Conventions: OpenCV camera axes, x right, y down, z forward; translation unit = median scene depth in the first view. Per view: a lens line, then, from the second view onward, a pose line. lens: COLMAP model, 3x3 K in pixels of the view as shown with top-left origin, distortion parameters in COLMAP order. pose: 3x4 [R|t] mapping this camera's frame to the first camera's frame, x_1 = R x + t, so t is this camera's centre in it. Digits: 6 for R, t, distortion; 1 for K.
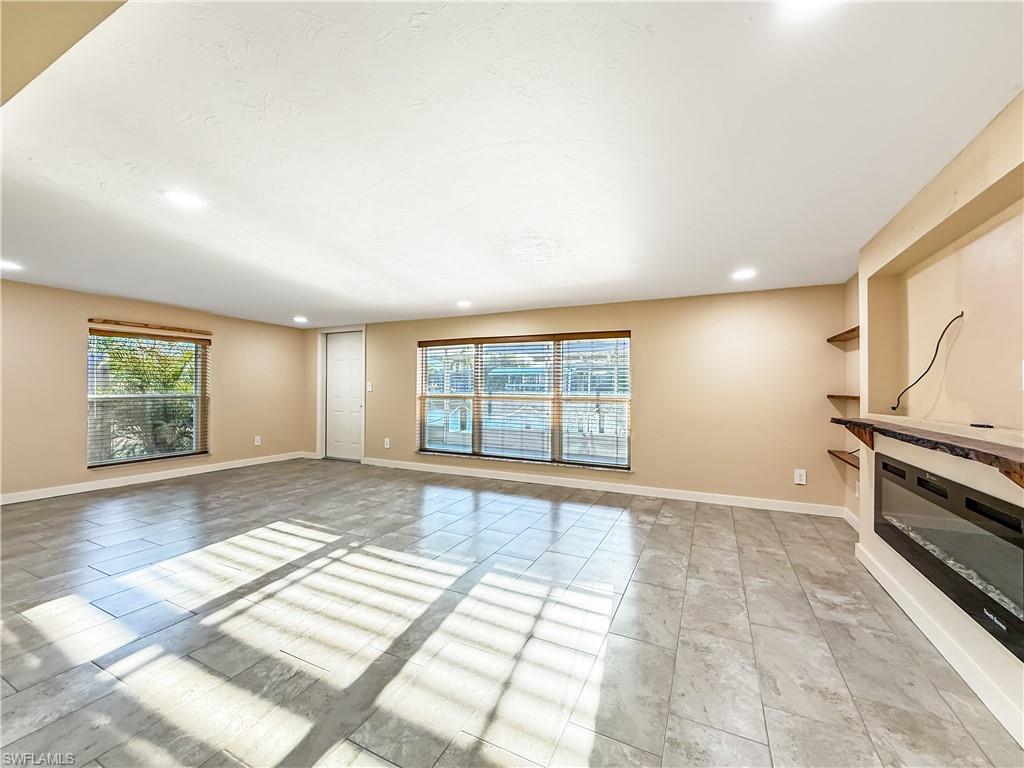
lens RADIAL K [[425.6, 0, 492.1], [0, 425.6, 383.6], [0, 0, 1]] dist [0.000985, 0.000547]
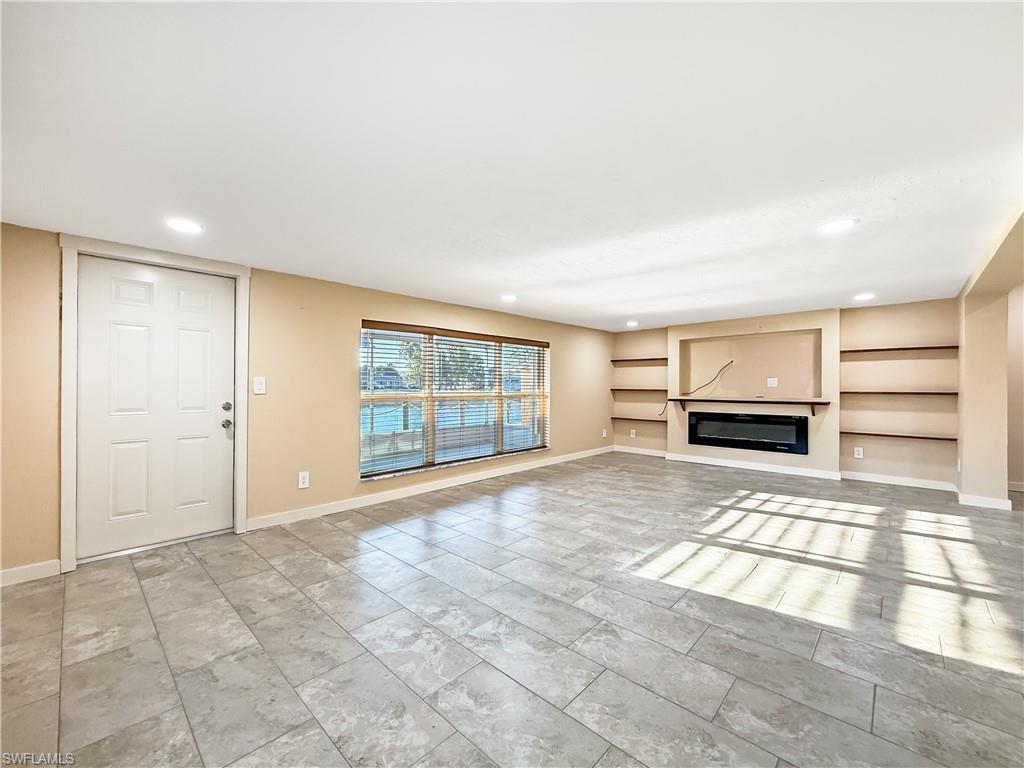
lens RADIAL K [[421.9, 0, 509.8], [0, 421.9, 390.2], [0, 0, 1]] dist [-0.008463, -0.000056]
pose [[0.281636, -0.008270, 0.959486, -1.173347], [-0.001678, 0.999957, 0.009112, 0.014420], [-0.959520, -0.004176, 0.281610, 0.898501]]
